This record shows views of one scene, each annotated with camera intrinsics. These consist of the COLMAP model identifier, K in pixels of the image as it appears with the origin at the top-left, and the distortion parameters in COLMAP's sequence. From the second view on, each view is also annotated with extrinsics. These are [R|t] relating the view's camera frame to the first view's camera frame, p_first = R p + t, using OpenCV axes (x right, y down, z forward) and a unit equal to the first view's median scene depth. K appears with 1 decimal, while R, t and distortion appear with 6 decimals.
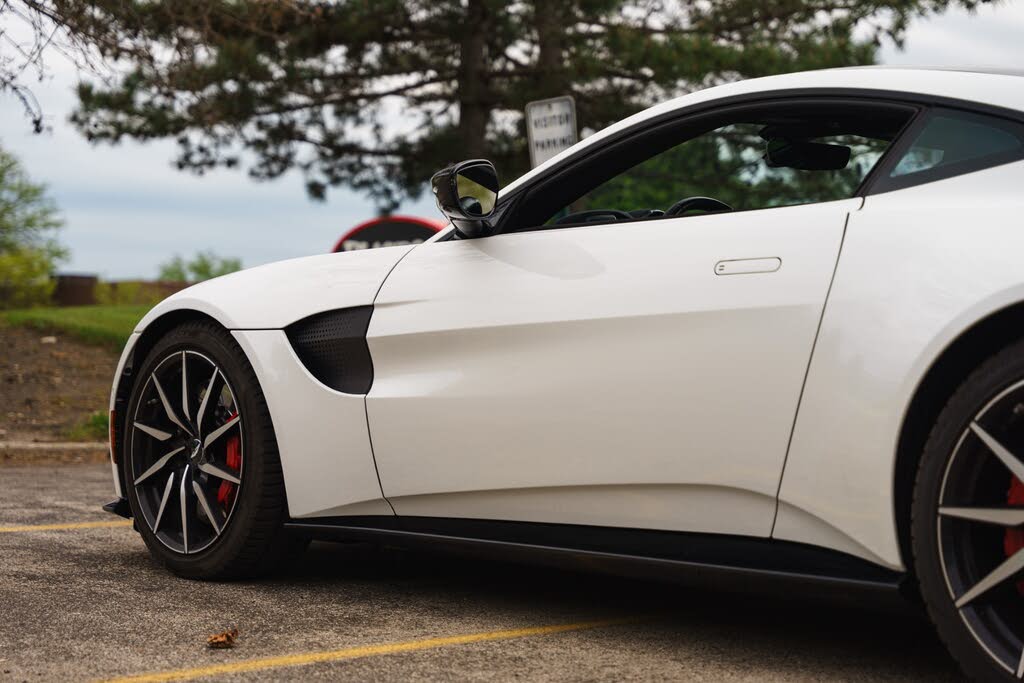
lens RADIAL K [[1978.9, 0, 513.3], [0, 1978.9, 339.2], [0, 0, 1]] dist [0.051247, 0.000000]
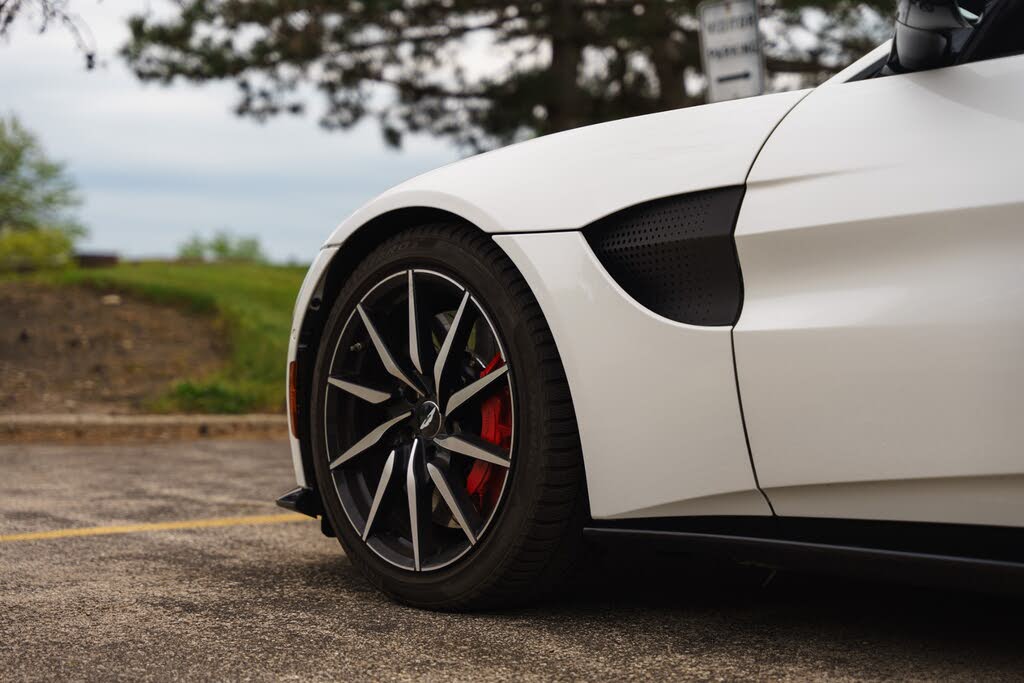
lens RADIAL K [[1978.9, 0, 516.7], [0, 1978.9, 351.0], [0, 0, 1]] dist [0.051247, 0.000000]
pose [[0.999963, -0.005518, -0.006613, -0.112765], [0.005630, 0.999839, 0.017027, 0.019888], [0.006518, -0.017064, 0.999833, 0.295082]]
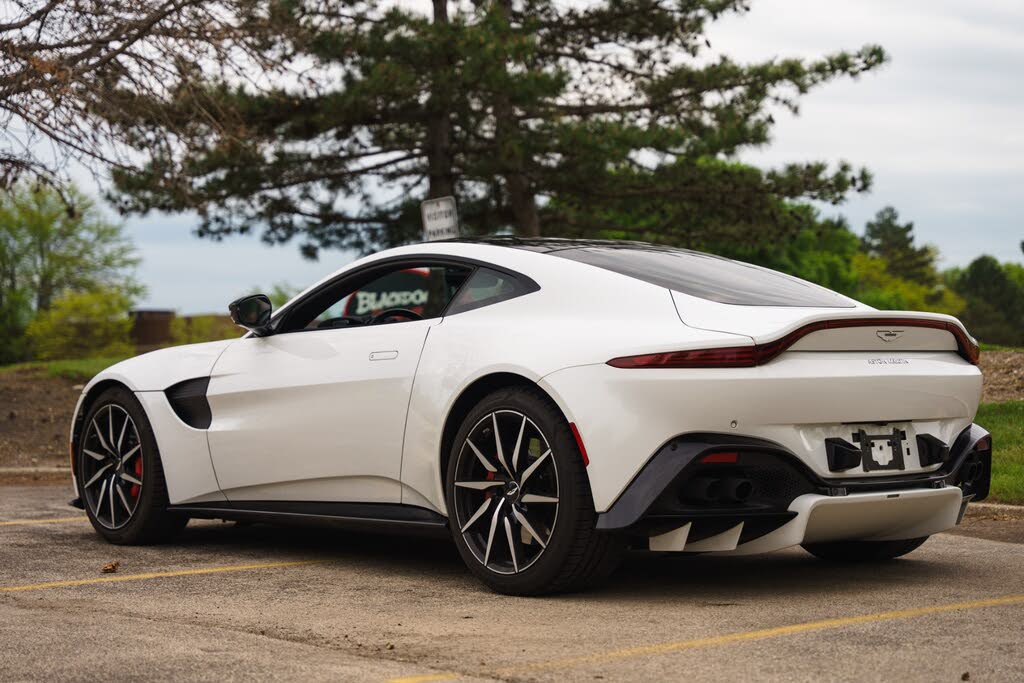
lens RADIAL K [[1978.9, 0, 512.8], [0, 1978.9, 345.3], [0, 0, 1]] dist [0.051247, 0.000000]
pose [[0.998835, -0.025459, -0.040989, 0.208375], [0.025116, 0.999645, -0.008845, -0.018096], [0.041200, 0.007805, 0.999120, -0.551723]]
